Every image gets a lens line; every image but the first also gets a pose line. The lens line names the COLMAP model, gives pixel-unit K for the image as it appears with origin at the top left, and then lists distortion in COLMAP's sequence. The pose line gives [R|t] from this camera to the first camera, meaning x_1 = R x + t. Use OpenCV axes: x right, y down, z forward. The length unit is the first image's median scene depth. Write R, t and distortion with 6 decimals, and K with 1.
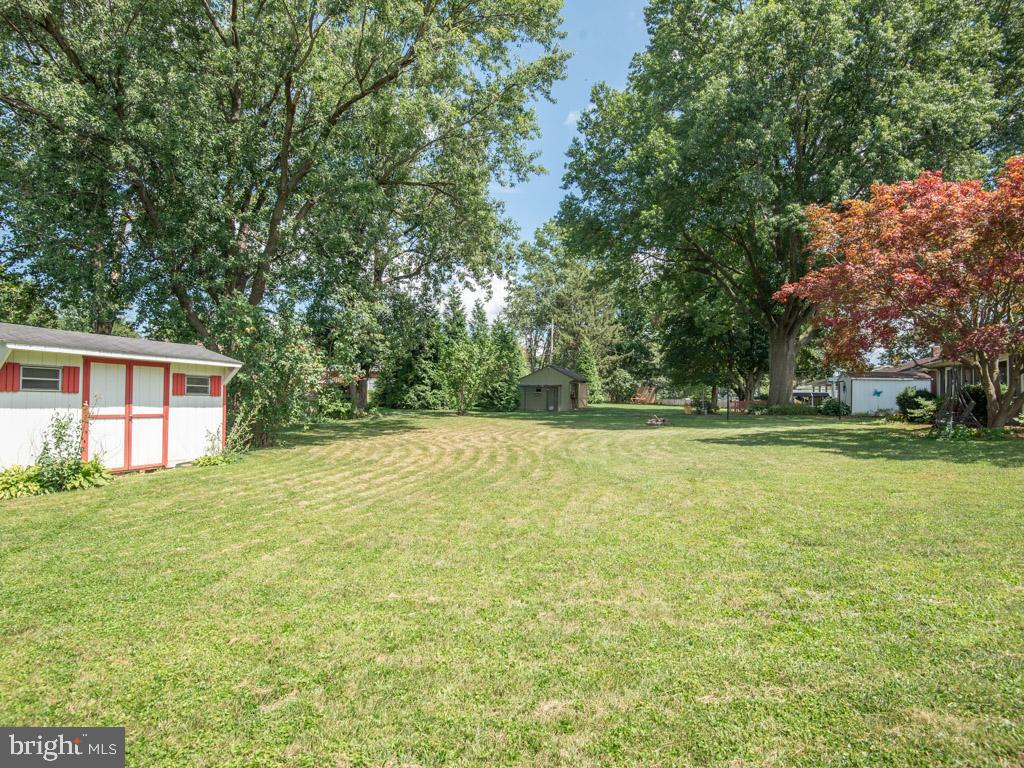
lens RADIAL K [[544.2, 0, 509.9], [0, 544.2, 386.6], [0, 0, 1]] dist [-0.004842, -0.029216]
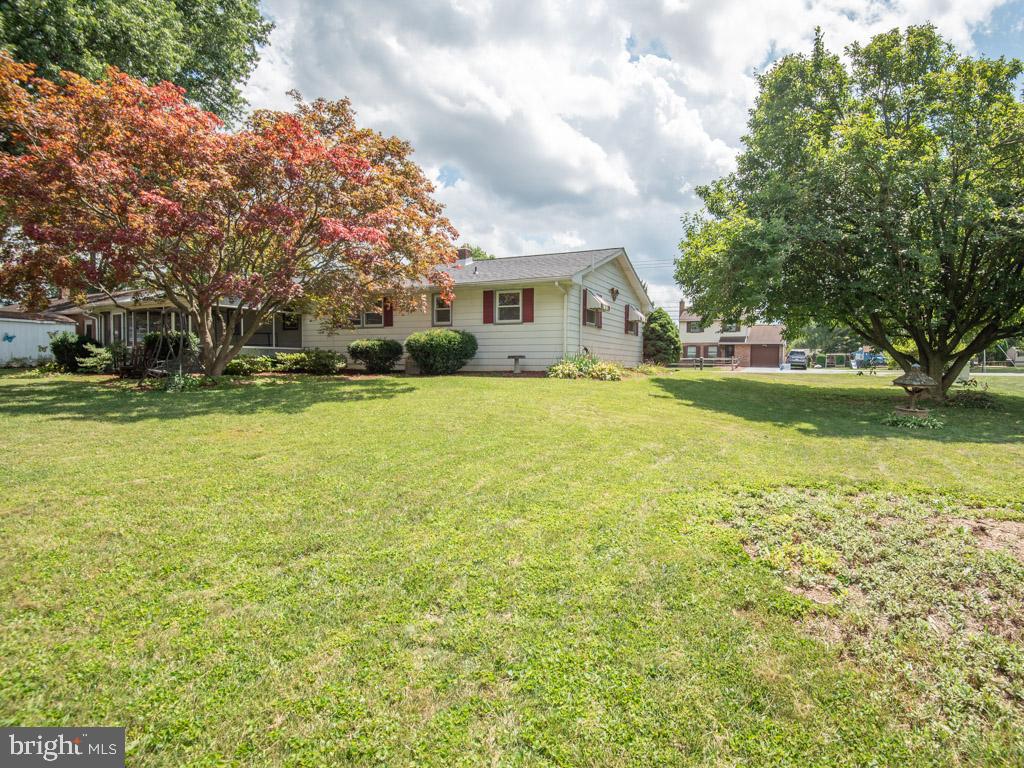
lens RADIAL K [[535.4, 0, 516.2], [0, 535.4, 379.4], [0, 0, 1]] dist [-0.002533, -0.024043]
pose [[0.071264, -0.044674, 0.996457, -0.034781], [-0.038365, 0.998135, 0.047493, 0.010452], [-0.996719, -0.041614, 0.069417, 0.262657]]
